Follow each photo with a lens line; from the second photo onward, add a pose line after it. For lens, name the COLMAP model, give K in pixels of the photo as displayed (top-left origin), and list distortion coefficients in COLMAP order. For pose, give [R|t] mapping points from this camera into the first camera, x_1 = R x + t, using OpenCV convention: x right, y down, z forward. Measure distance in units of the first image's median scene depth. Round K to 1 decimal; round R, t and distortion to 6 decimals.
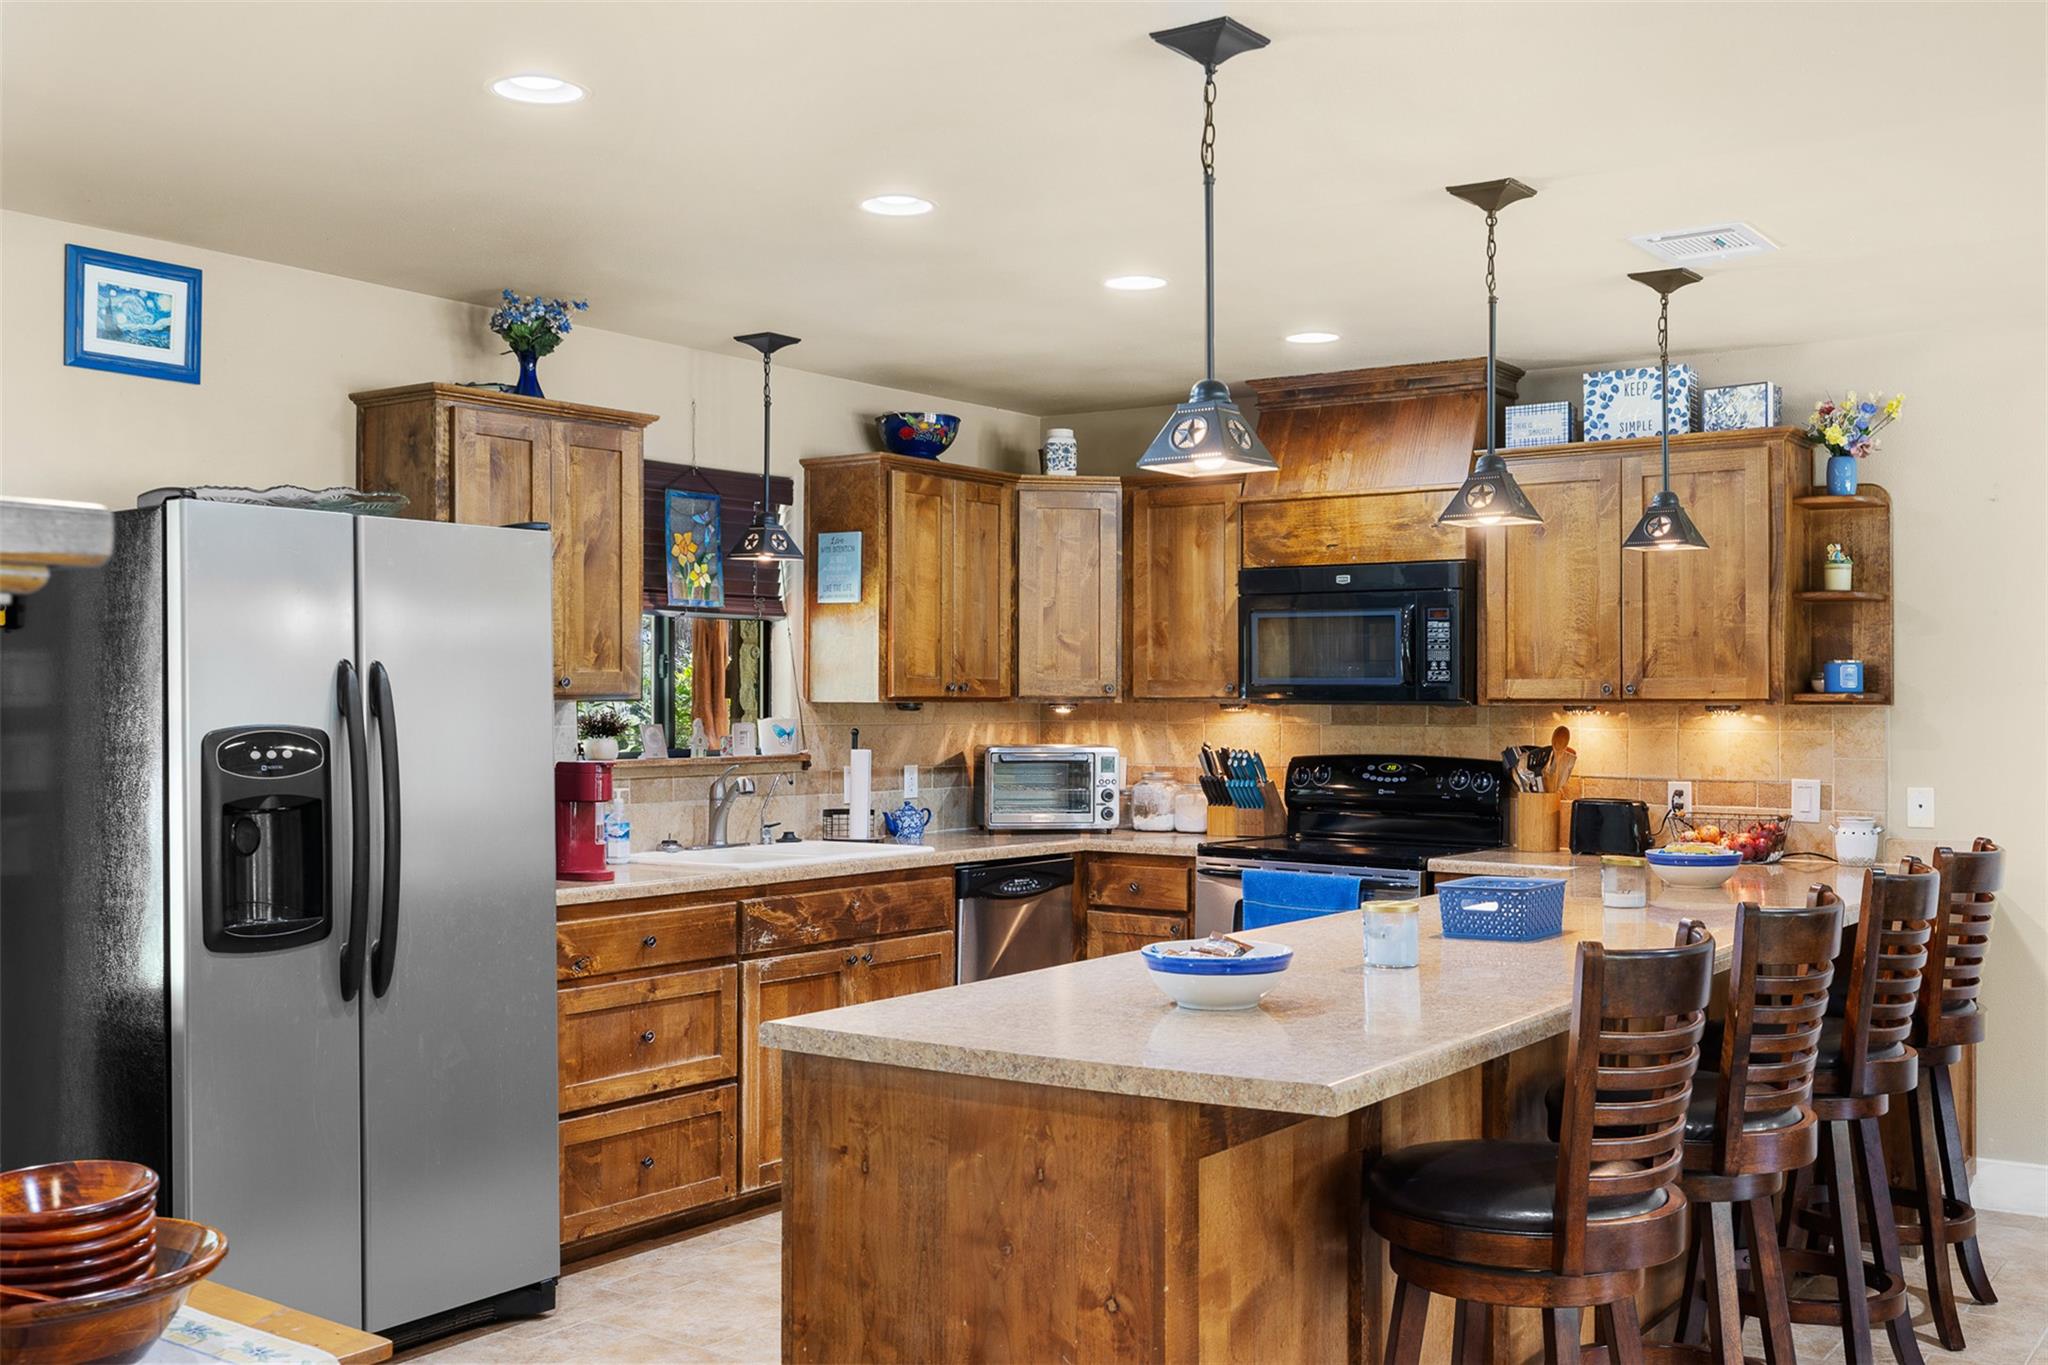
lens RADIAL K [[1974.7, 0, 1029.7], [0, 1974.7, 679.2], [0, 0, 1]] dist [-0.007121, 0.000000]
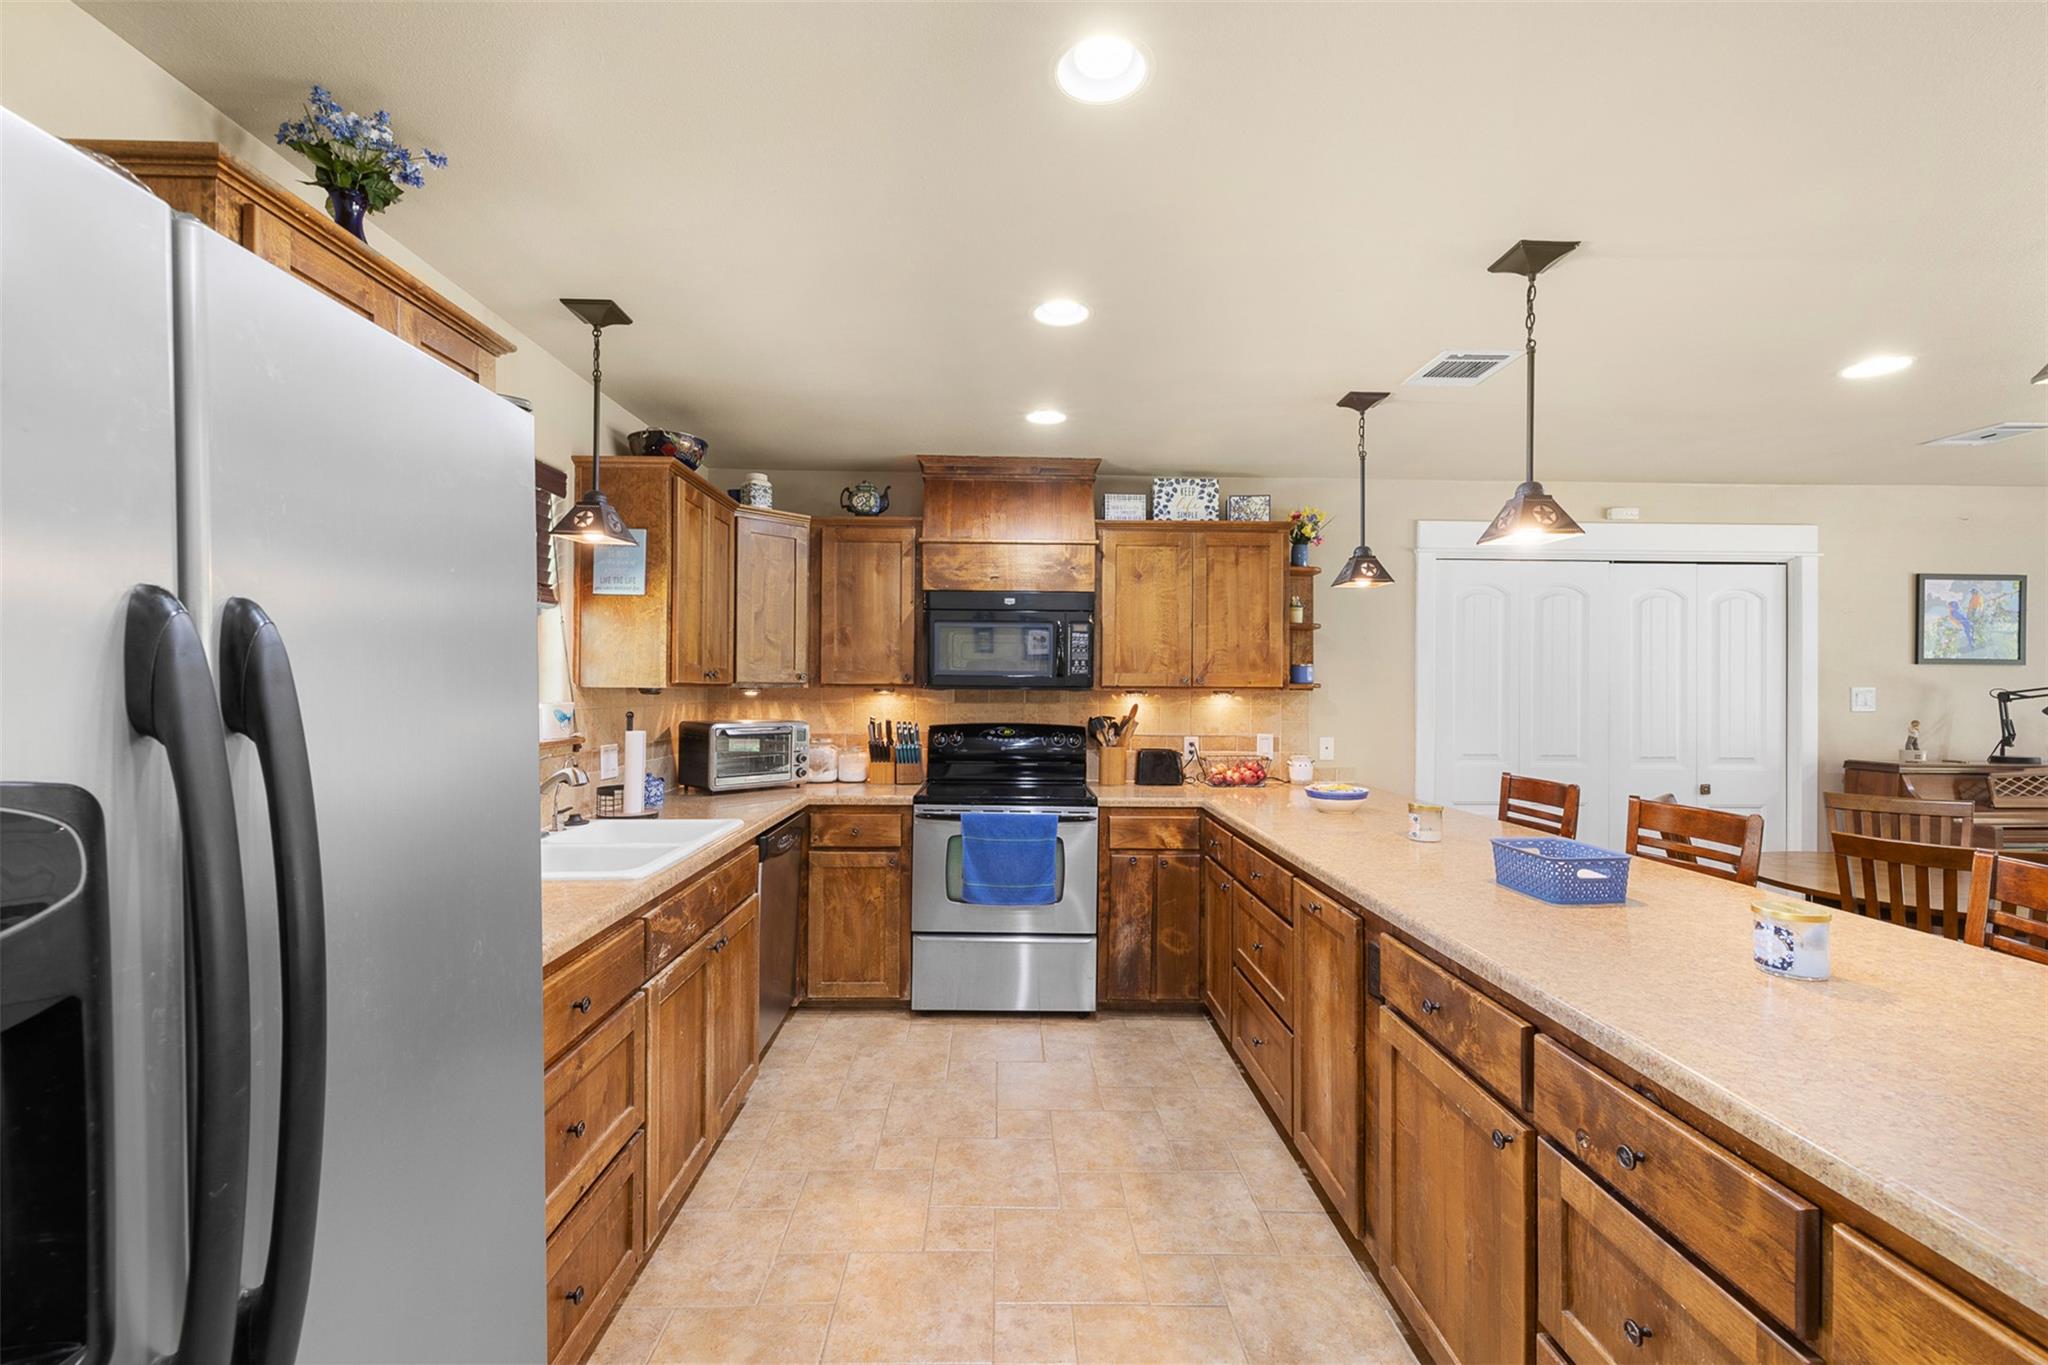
lens RADIAL K [[860.9, 0, 1029.7], [0, 860.9, 680.3], [0, 0, 1]] dist [0.002480, -0.000800]
pose [[0.794589, 0.006128, 0.607117, -0.223095], [-0.010836, 0.999933, 0.004089, 0.003742], [-0.607051, -0.009828, 0.794602, 0.546594]]
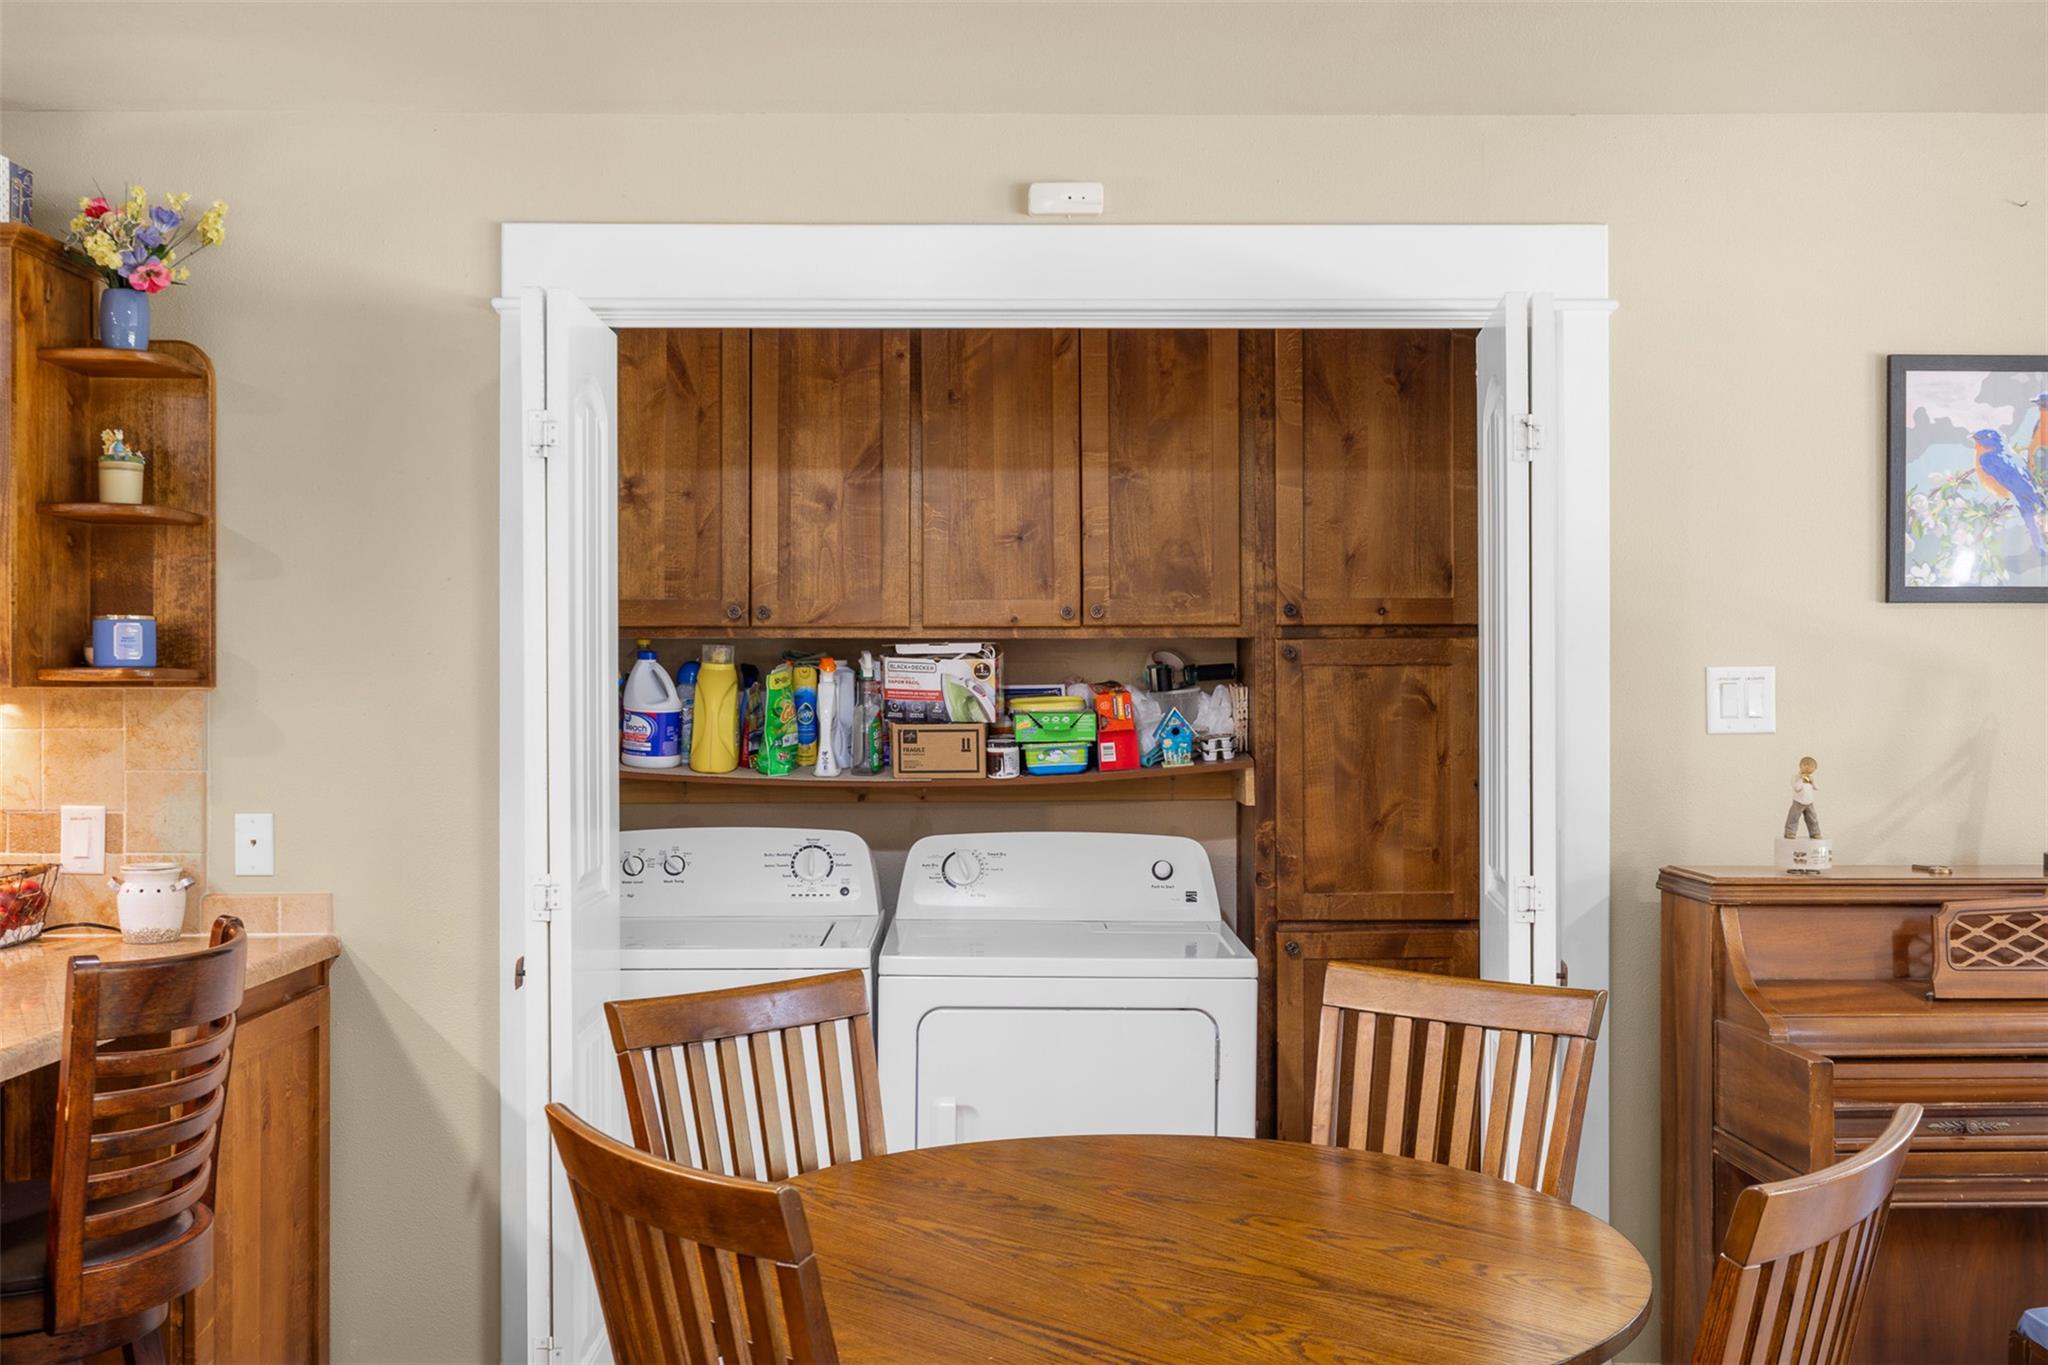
lens RADIAL K [[1974.7, 0, 1030.8], [0, 1974.7, 677.0], [0, 0, 1]] dist [-0.007121, 0.000000]
pose [[0.804510, -0.003121, 0.593931, 0.269650], [-0.002782, 0.999955, 0.009024, 0.003295], [-0.593932, -0.008912, 0.804466, 0.323418]]
